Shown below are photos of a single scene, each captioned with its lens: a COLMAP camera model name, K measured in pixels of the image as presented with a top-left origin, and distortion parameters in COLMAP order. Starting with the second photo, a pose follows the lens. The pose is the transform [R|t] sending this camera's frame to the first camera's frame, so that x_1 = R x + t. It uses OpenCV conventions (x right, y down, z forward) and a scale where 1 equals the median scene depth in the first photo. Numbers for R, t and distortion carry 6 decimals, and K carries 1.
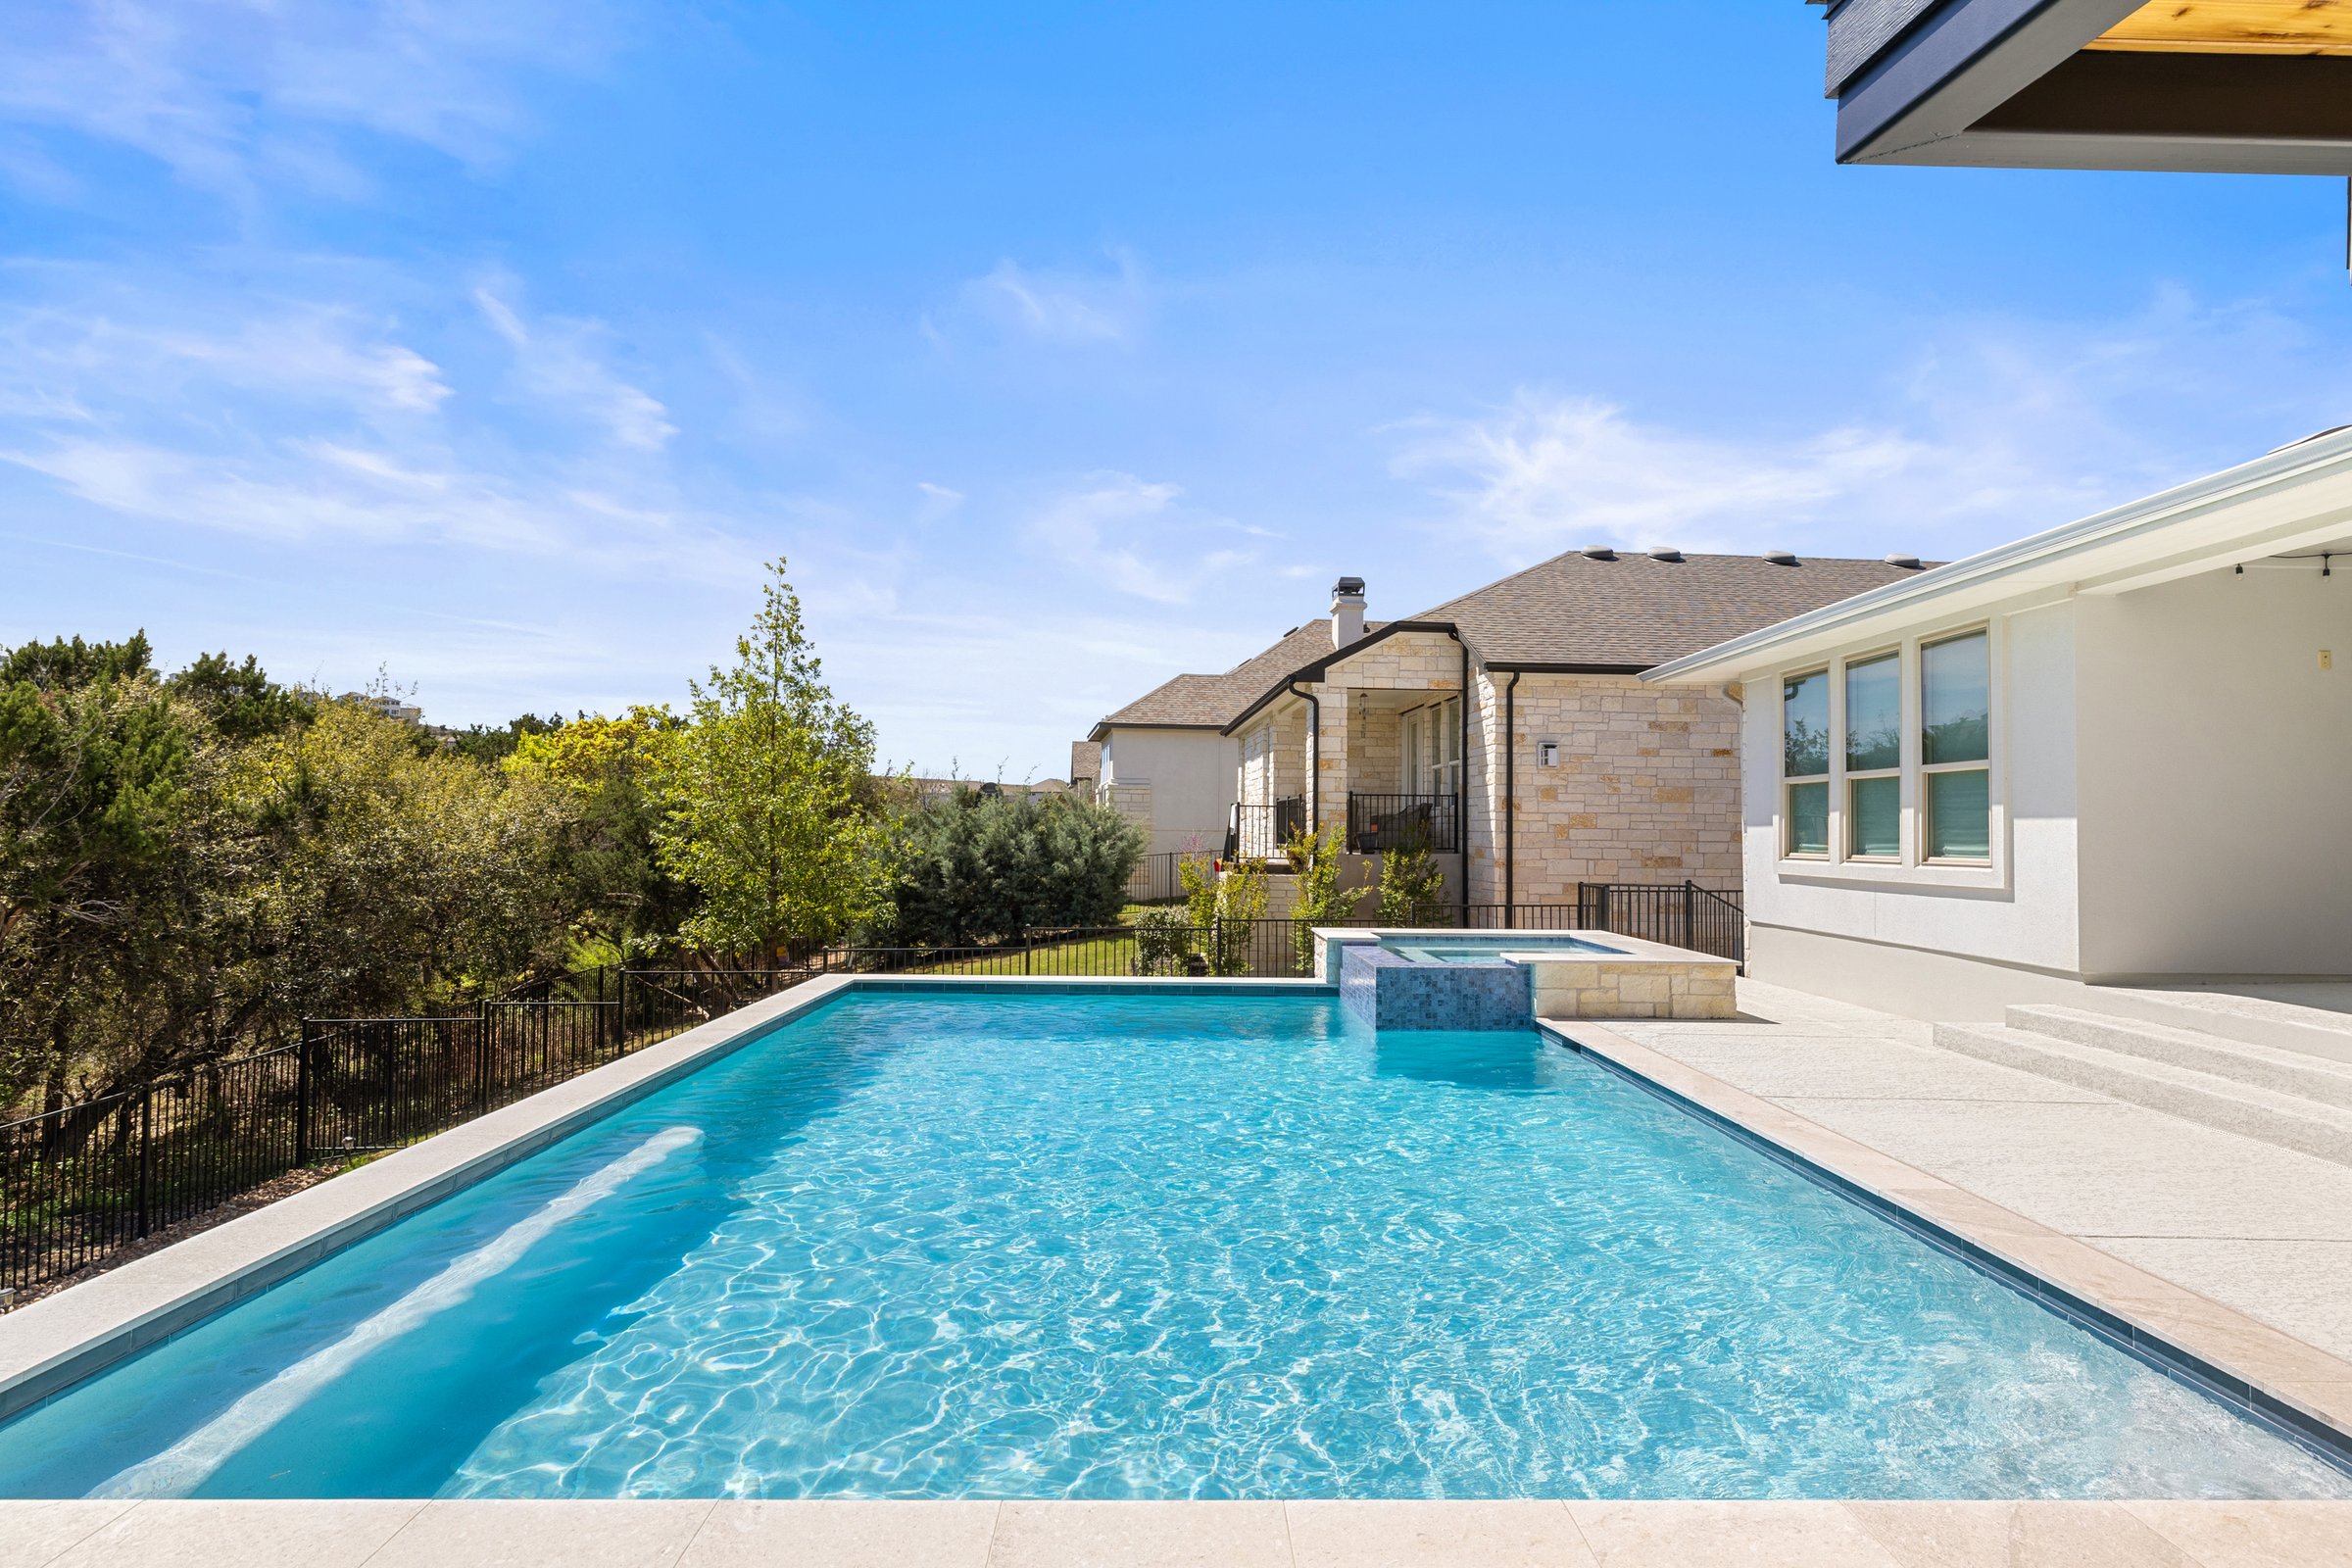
lens RADIAL K [[1207.5, 0, 1176.6], [0, 1207.5, 819.5], [0, 0, 1]] dist [-0.001358, -0.000301]
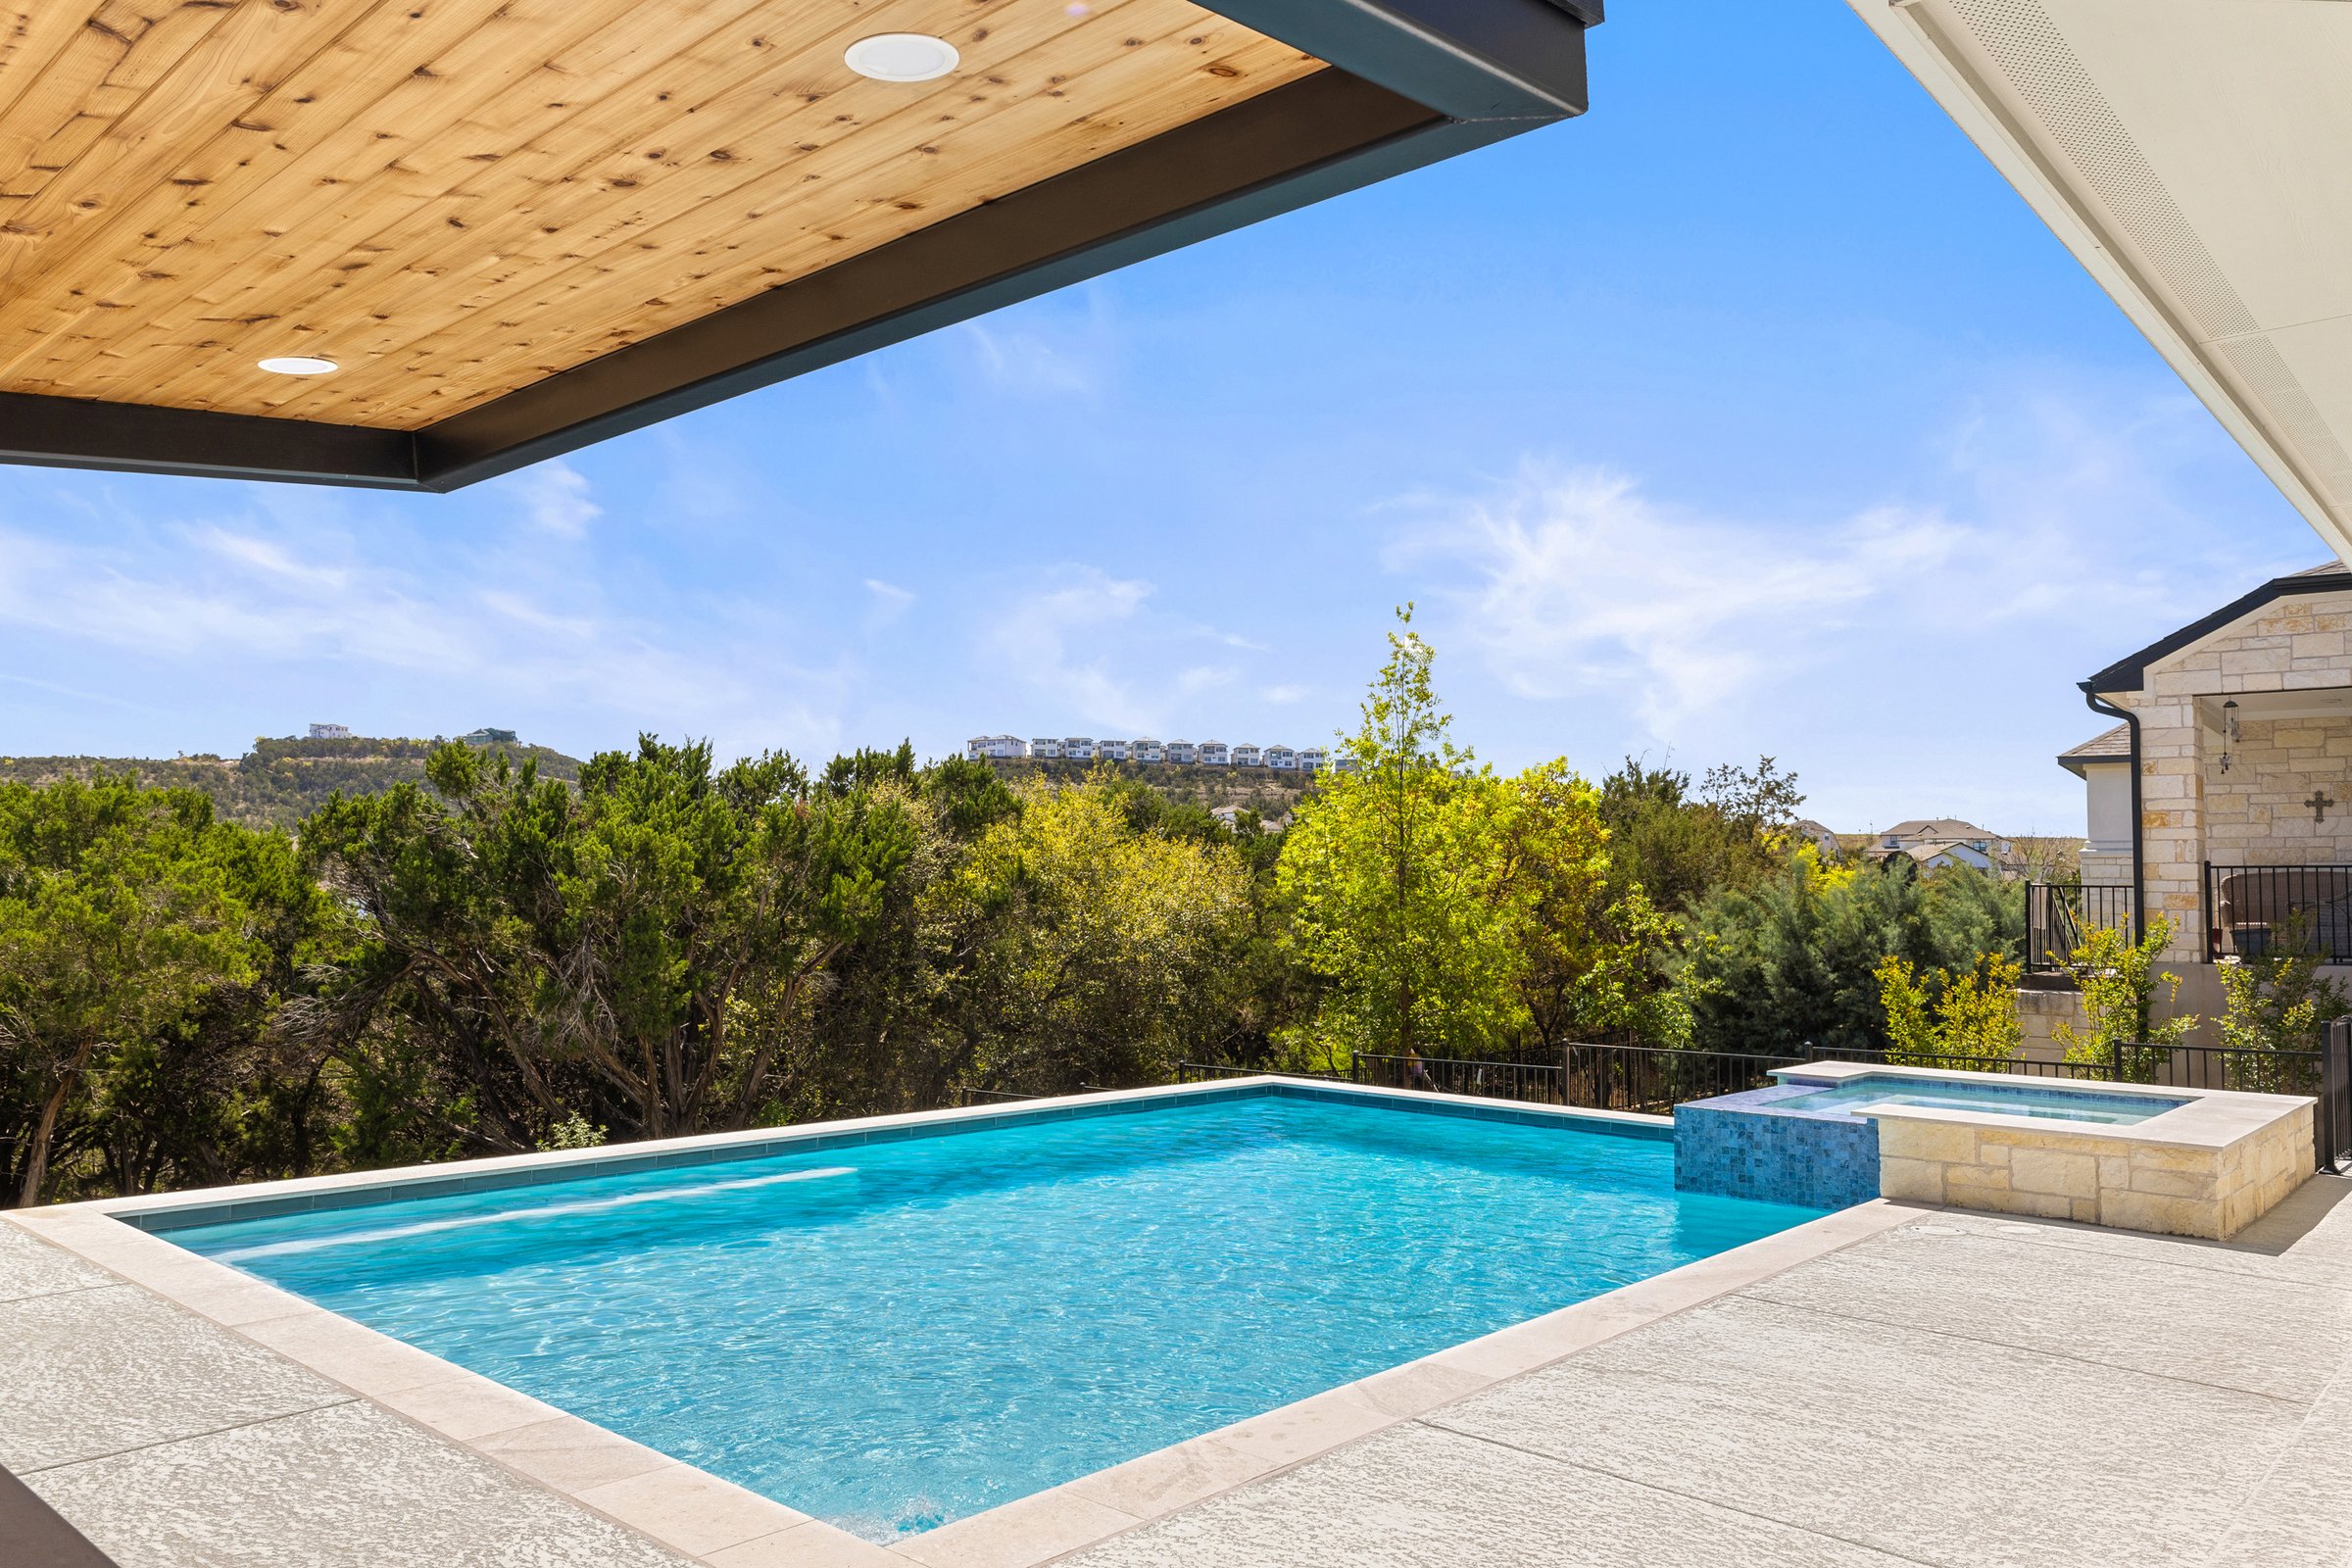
lens RADIAL K [[1695.7, 0, 1178.2], [0, 1695.7, 817.7], [0, 0, 1]] dist [0.008610, 0.002572]
pose [[0.729459, -0.033805, -0.683189, 0.666436], [-0.000783, 0.998736, -0.050255, -0.003017], [0.684024, 0.037194, 0.728510, 0.013573]]
